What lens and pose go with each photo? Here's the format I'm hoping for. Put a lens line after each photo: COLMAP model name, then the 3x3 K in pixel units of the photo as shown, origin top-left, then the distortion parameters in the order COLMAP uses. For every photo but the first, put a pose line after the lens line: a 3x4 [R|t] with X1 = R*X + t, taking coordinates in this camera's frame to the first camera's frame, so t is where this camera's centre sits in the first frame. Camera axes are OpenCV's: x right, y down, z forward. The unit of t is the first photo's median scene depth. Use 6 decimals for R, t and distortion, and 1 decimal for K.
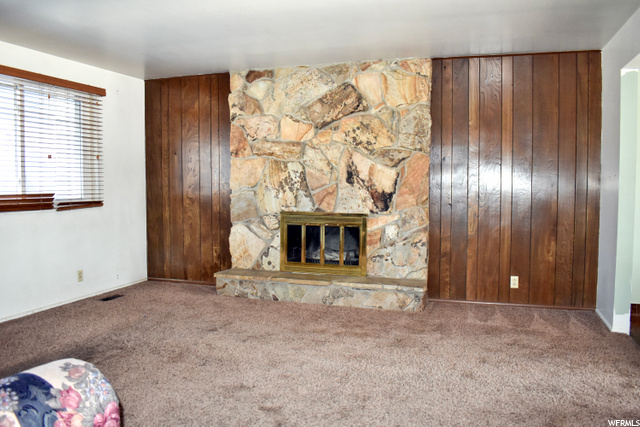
lens RADIAL K [[511.3, 0, 320.0], [0, 511.3, 213.5], [0, 0, 1]] dist [-0.079868, -0.000424]
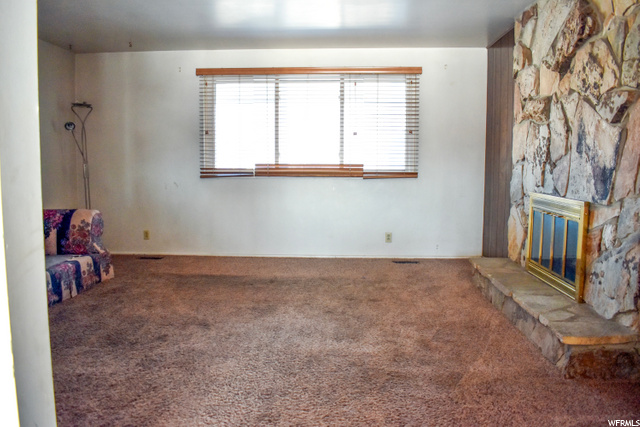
lens RADIAL K [[511.3, 0, 320.0], [0, 511.3, 213.5], [0, 0, 1]] dist [-0.079868, -0.000424]
pose [[0.267502, 0.095849, -0.958778, 0.589615], [-0.060767, 0.994738, 0.082489, -0.016176], [0.961639, 0.036196, 0.271918, 0.534186]]
